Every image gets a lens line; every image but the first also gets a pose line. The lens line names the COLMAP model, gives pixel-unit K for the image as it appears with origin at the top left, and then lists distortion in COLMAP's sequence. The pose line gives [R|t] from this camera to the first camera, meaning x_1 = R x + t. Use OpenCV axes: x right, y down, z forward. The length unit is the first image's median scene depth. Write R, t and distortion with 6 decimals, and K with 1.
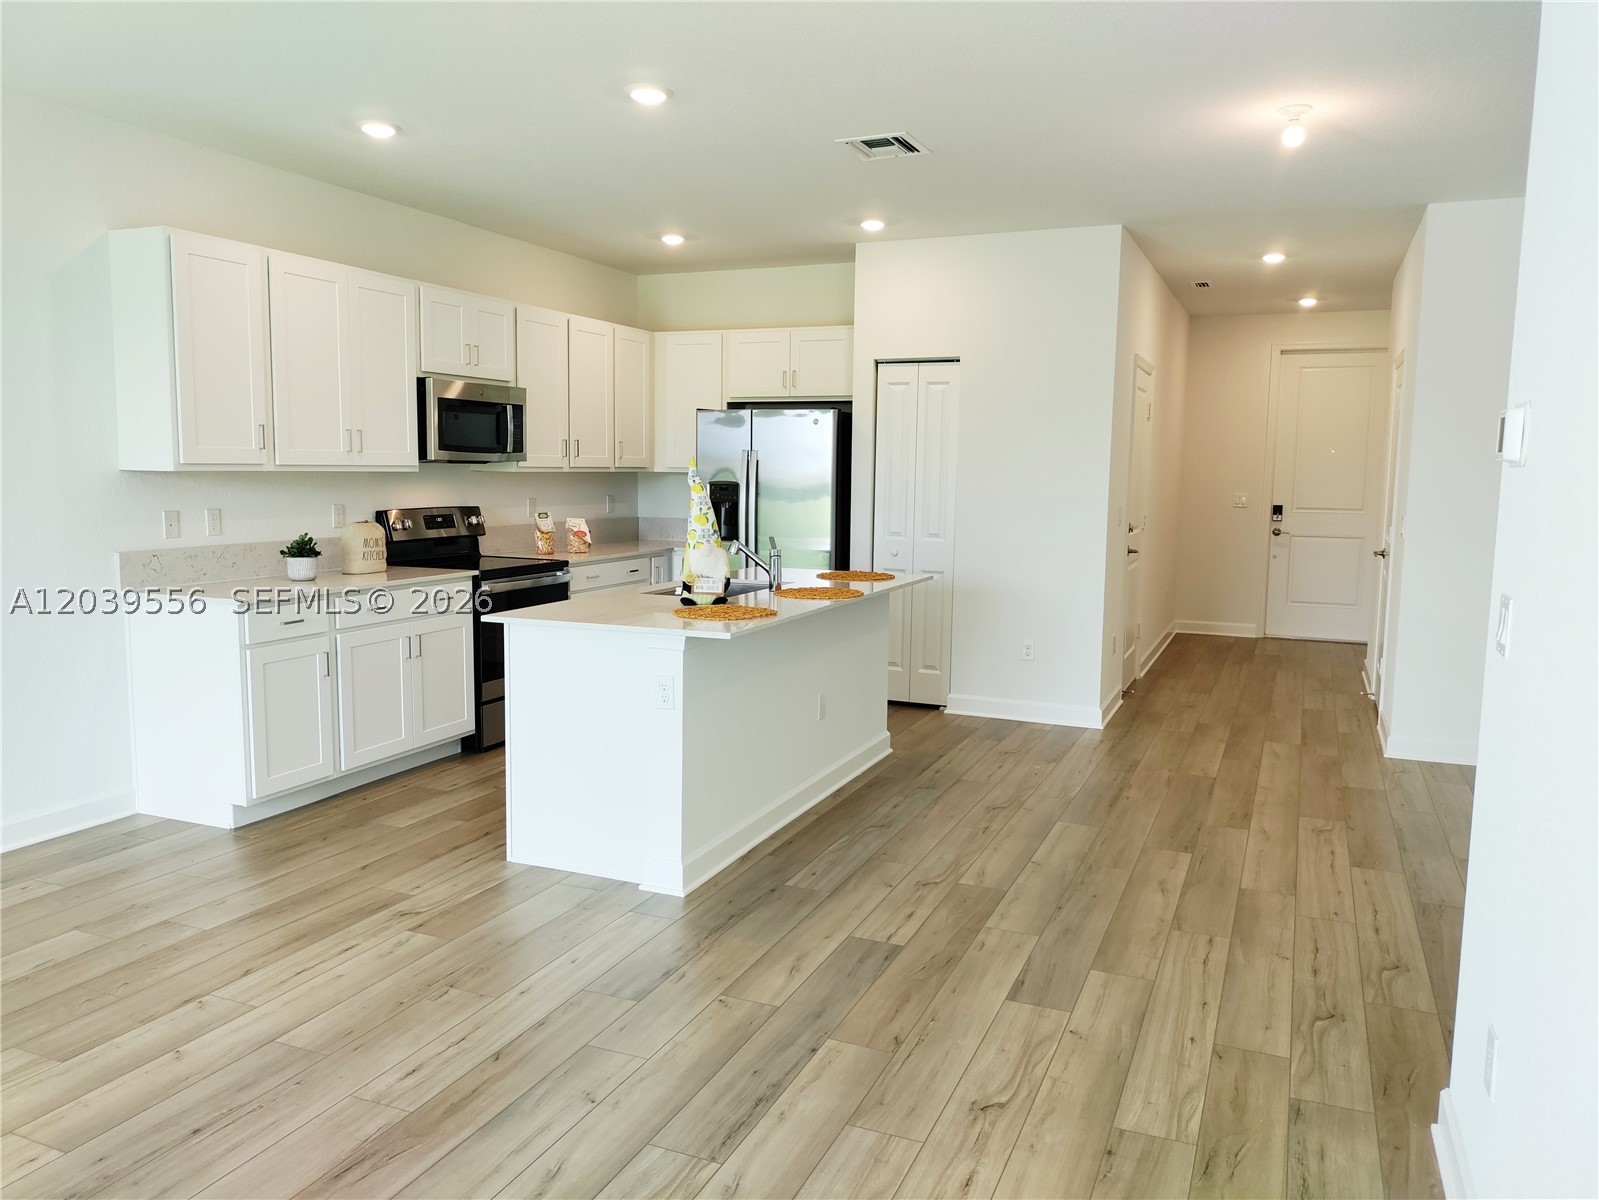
lens RADIAL K [[1177.4, 0, 799.5], [0, 1177.4, 600.0], [0, 0, 1]] dist [0.071779, -0.123270]
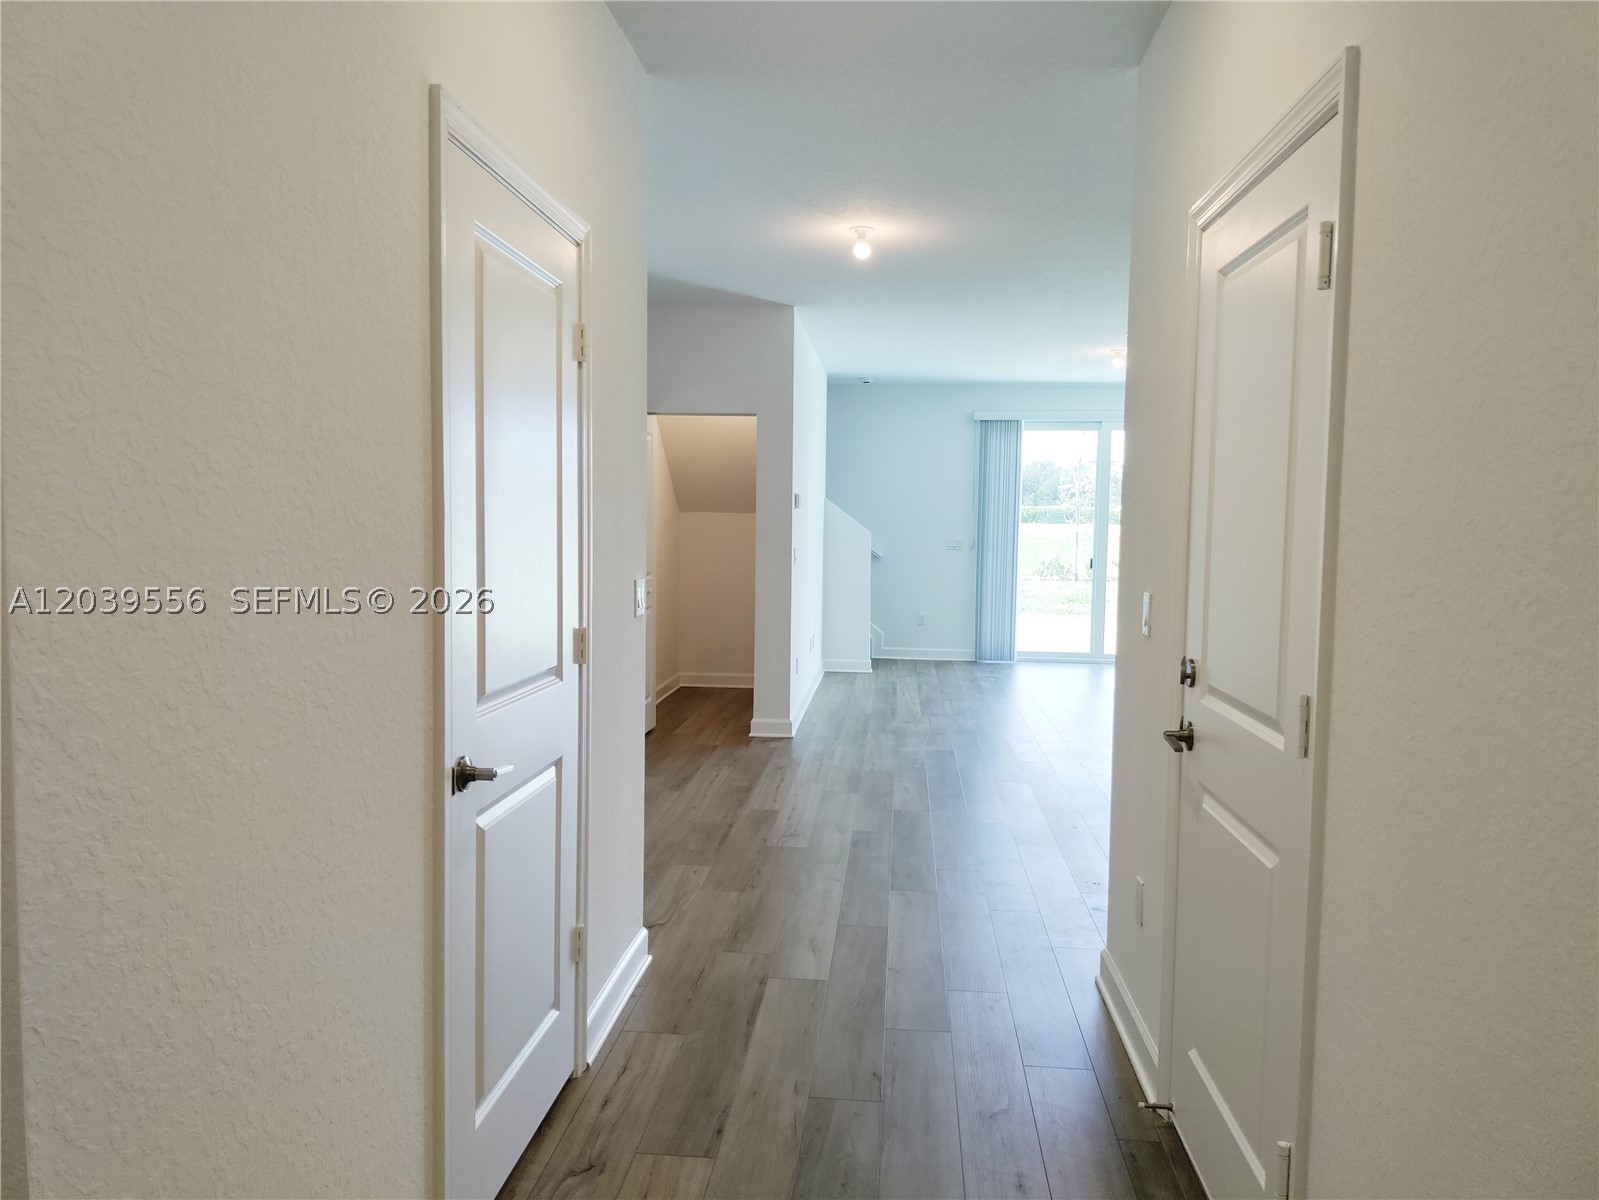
lens RADIAL K [[1151.0, 0, 799.5], [0, 1151.0, 600.0], [0, 0, 1]] dist [0.062547, -0.001288]
pose [[-0.950654, -0.002109, -0.310246, 0.712438], [-0.058327, 0.983362, 0.172040, -0.191563], [0.304722, 0.181647, -0.934959, 1.829897]]
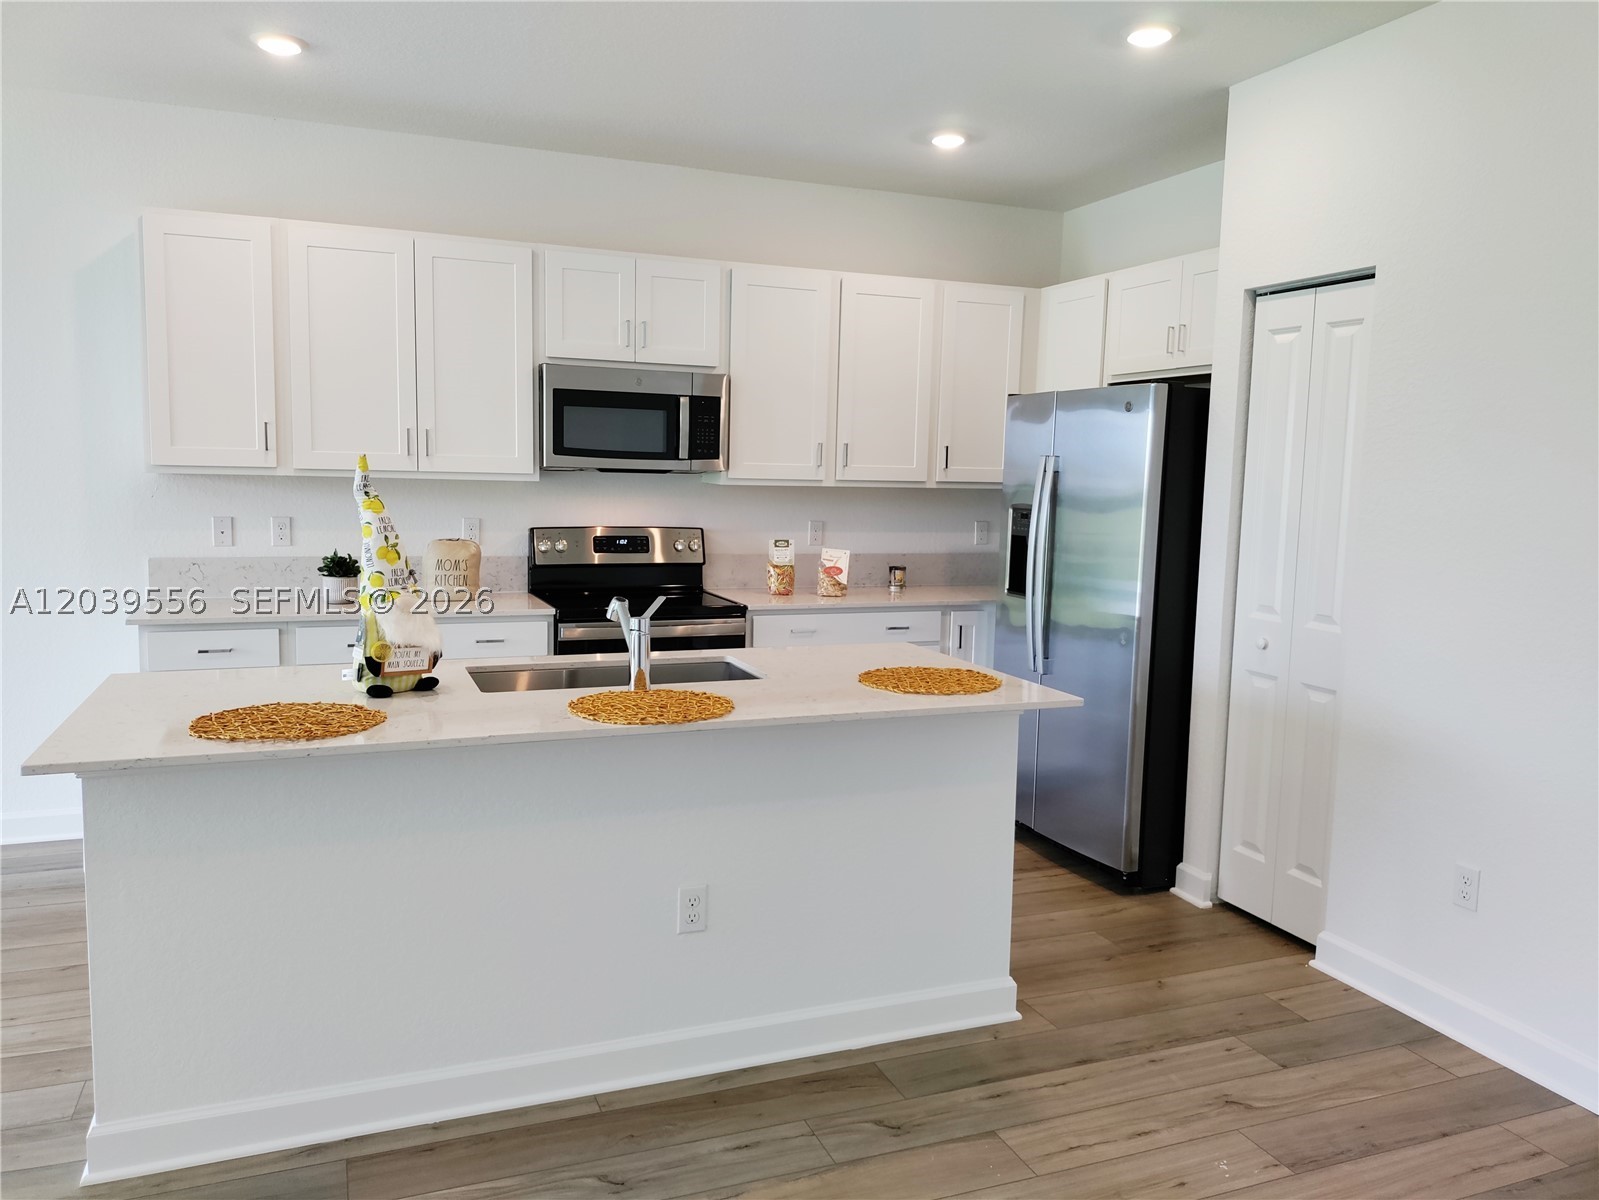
lens RADIAL K [[1177.4, 0, 799.5], [0, 1177.4, 600.0], [0, 0, 1]] dist [0.071779, -0.123270]
pose [[0.703414, 0.081904, -0.706046, 0.427269], [-0.095424, 0.995228, 0.020382, -0.068724], [0.704346, 0.053037, 0.707873, 0.629992]]
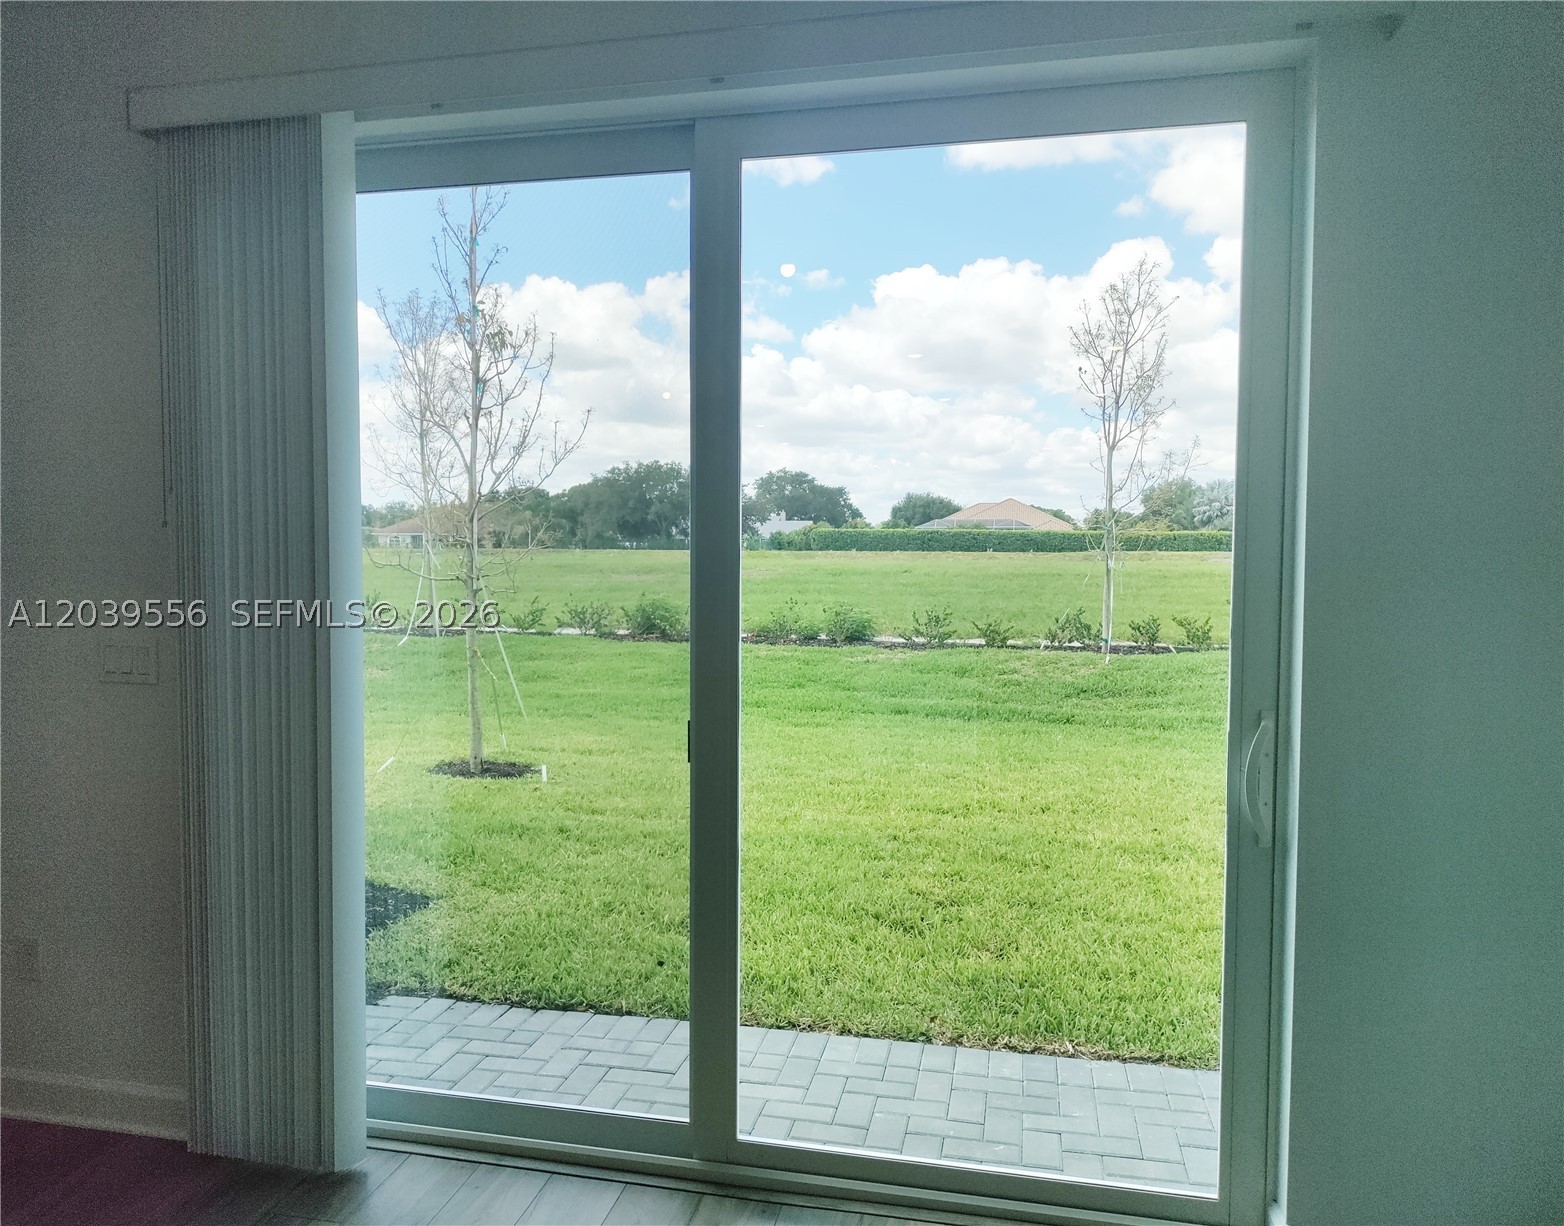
lens RADIAL K [[1160.7, 0, 782.0], [0, 1160.7, 613.0], [0, 0, 1]] dist [0.007107, 0.002465]
pose [[-0.983181, -0.008359, -0.182443, -0.469657], [-0.039125, 0.985401, 0.165693, -0.056817], [0.178394, 0.170044, -0.969155, 0.396865]]
